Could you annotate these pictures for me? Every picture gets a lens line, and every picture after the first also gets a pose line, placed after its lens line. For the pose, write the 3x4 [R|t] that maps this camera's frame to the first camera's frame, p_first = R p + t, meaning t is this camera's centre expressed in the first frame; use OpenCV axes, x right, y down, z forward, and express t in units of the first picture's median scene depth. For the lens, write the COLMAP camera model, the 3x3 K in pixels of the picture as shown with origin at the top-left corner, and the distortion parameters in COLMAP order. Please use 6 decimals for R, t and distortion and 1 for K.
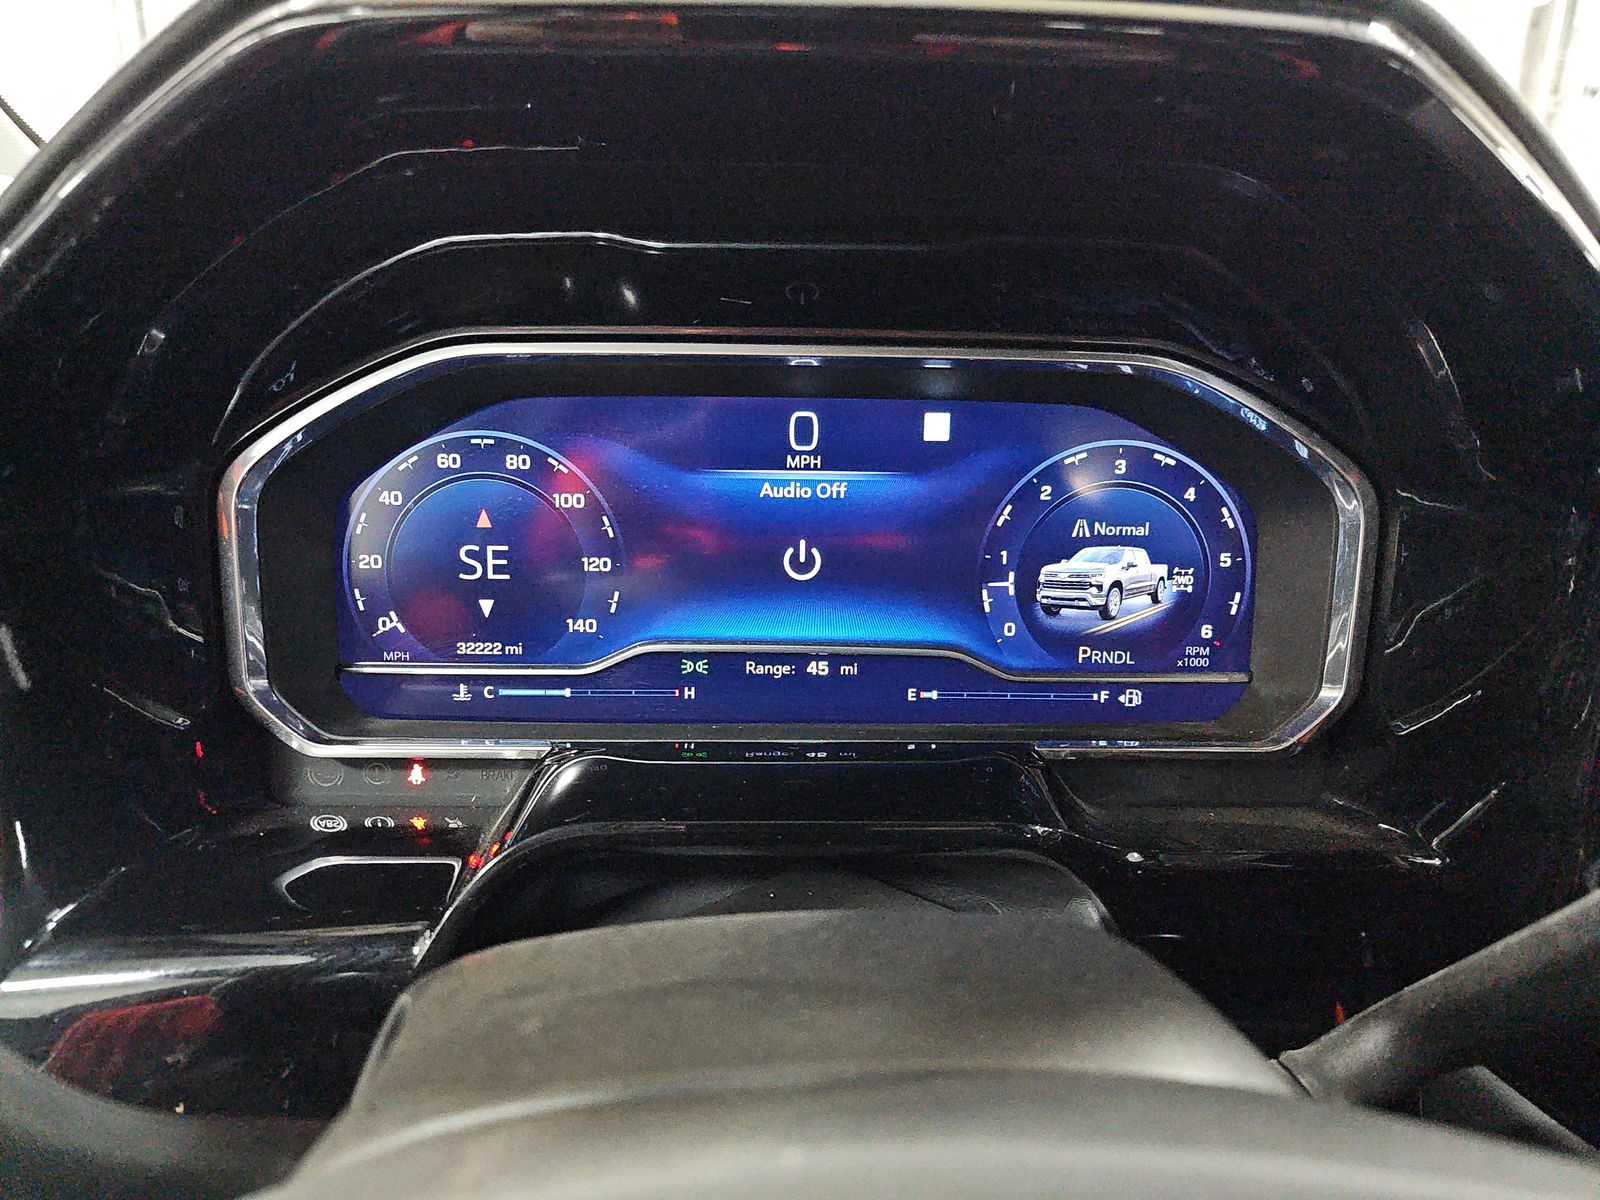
lens RADIAL K [[1061.9, 0, 796.6], [0, 1061.9, 600.4], [0, 0, 1]] dist [0.053794, -0.008831]
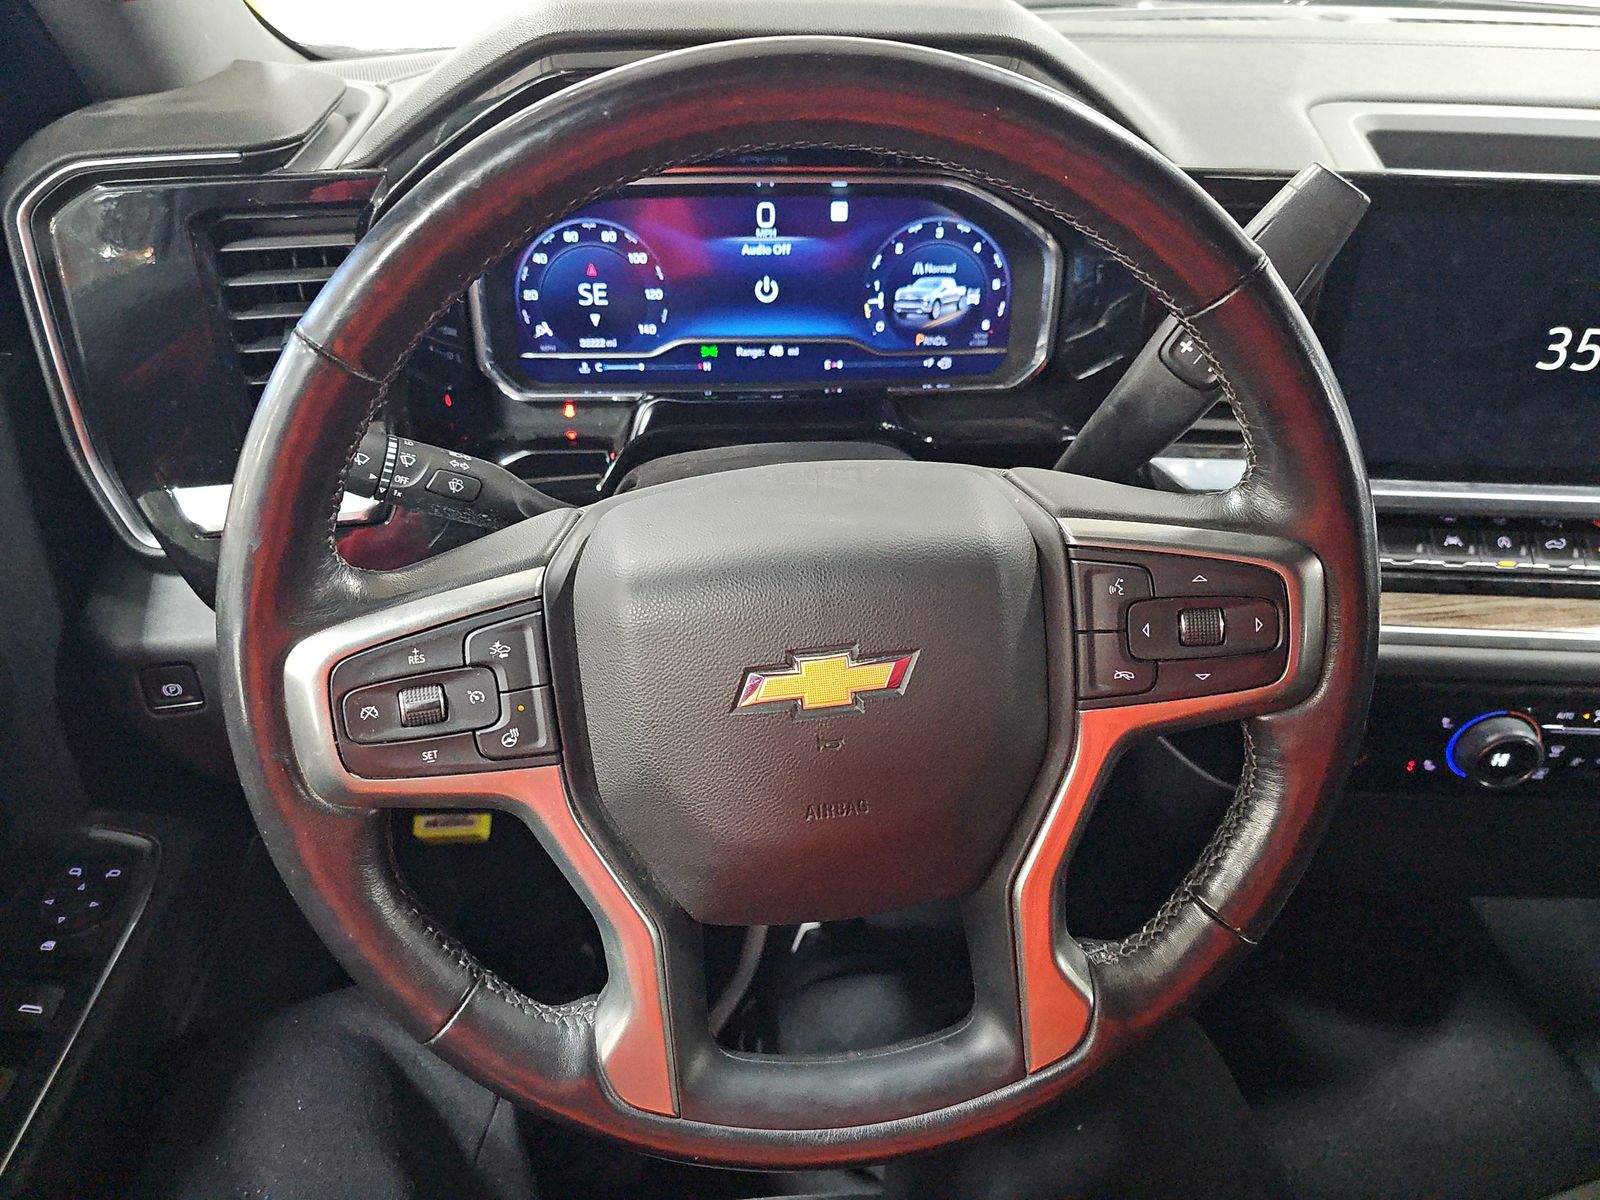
lens RADIAL K [[1061.9, 0, 789.5], [0, 1061.9, 600.7], [0, 0, 1]] dist [0.053794, -0.008831]
pose [[0.999031, -0.029270, 0.032881, -0.031349], [0.018824, 0.959241, 0.281962, -0.041361], [-0.039794, -0.281070, 0.958862, -0.905310]]
